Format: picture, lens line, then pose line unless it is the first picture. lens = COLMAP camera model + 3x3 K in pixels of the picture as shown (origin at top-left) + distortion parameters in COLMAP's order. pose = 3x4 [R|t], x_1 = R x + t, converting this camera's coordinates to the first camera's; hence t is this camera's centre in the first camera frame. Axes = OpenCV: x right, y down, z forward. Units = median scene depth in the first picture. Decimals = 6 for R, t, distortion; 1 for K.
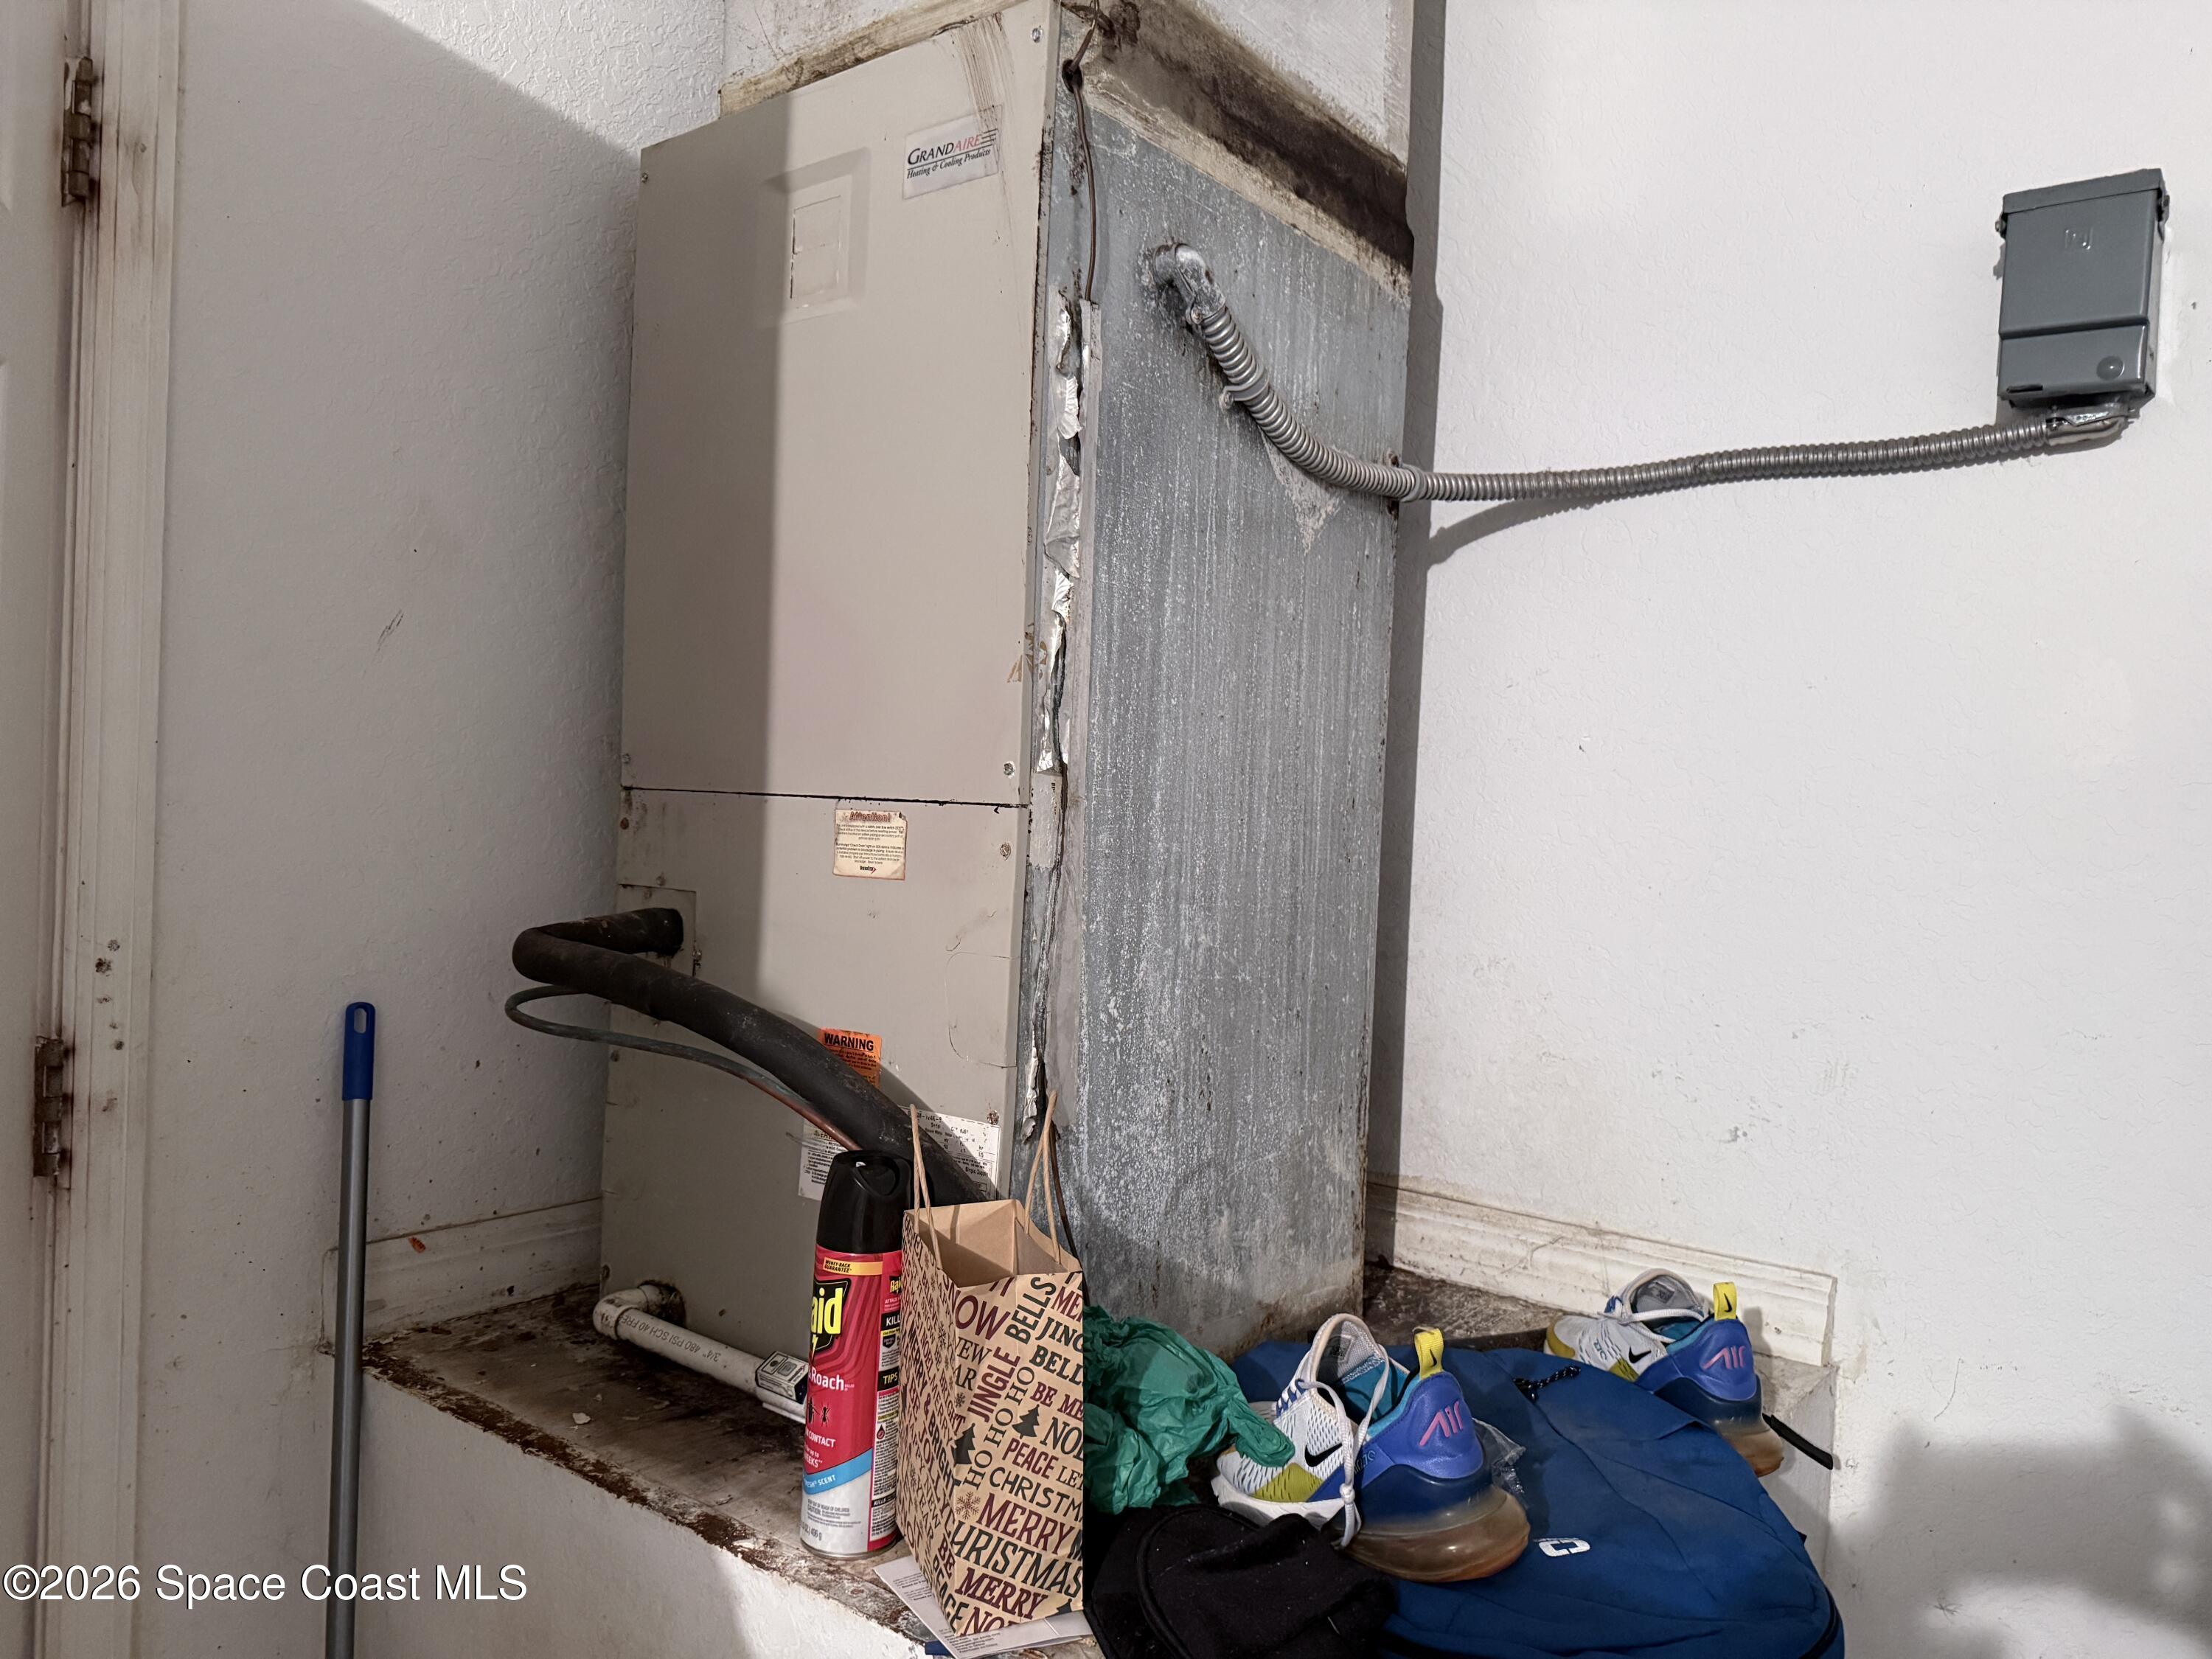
lens RADIAL K [[1571.4, 0, 1110.6], [0, 1571.4, 827.1], [0, 0, 1]] dist [-0.009896, 0.006277]
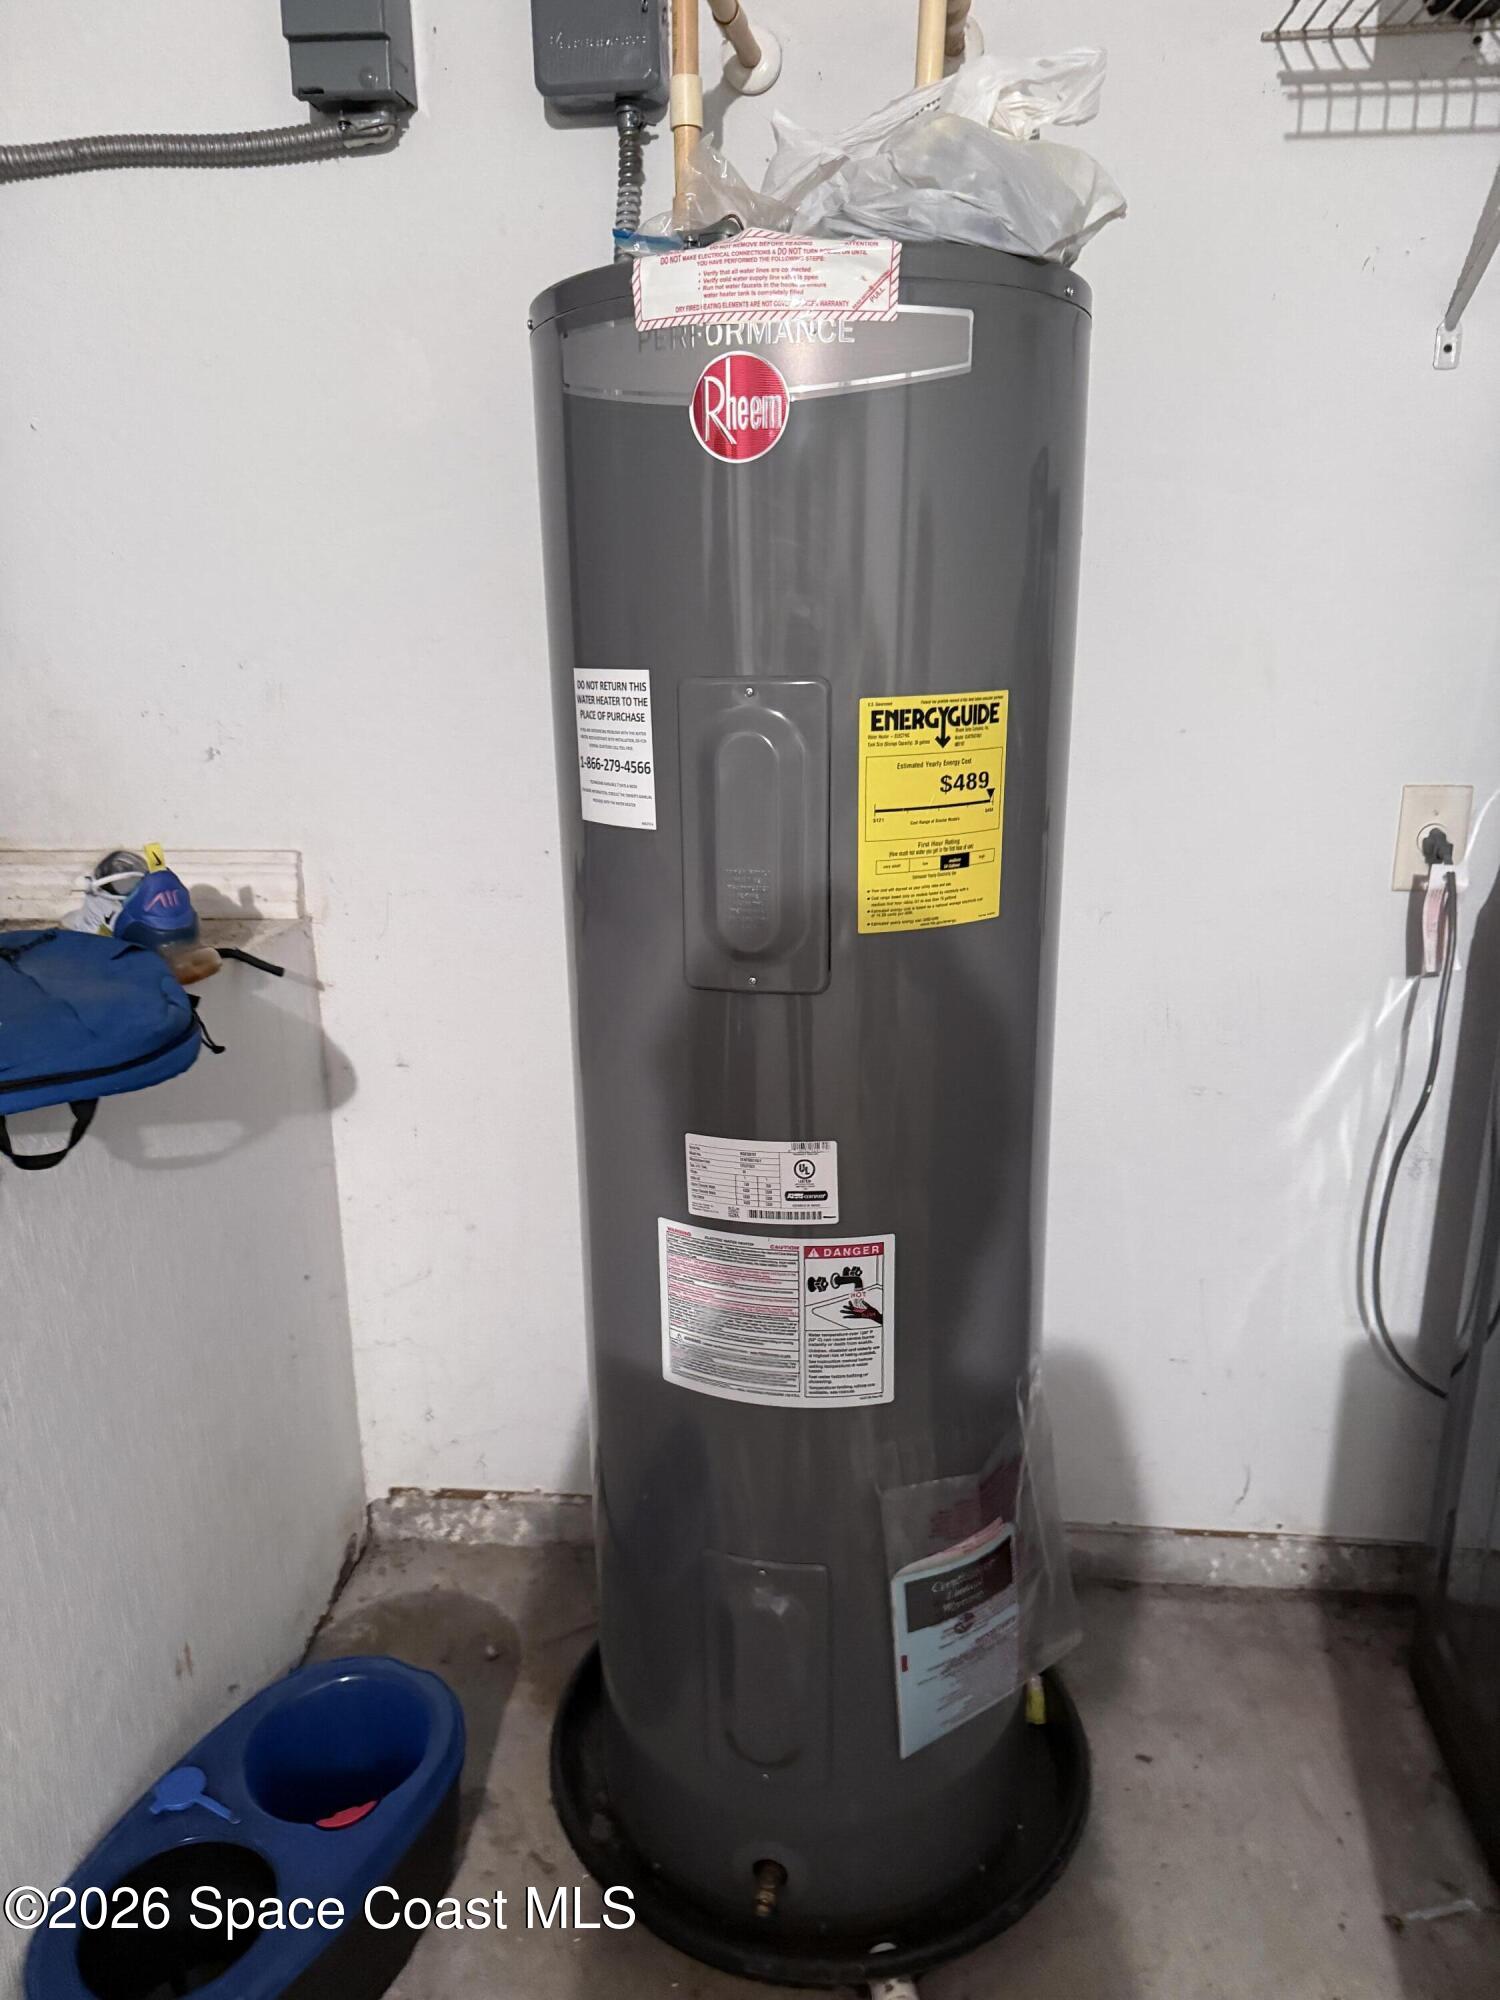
lens RADIAL K [[1420.8, 0, 747.1], [0, 1420.8, 1002.8], [0, 0, 1]] dist [-0.009896, 0.006277]
pose [[0.845228, -0.200142, 0.495513, 0.181134], [0.060192, 0.956975, 0.283858, 0.103078], [-0.531005, -0.210099, 0.820909, -0.222311]]
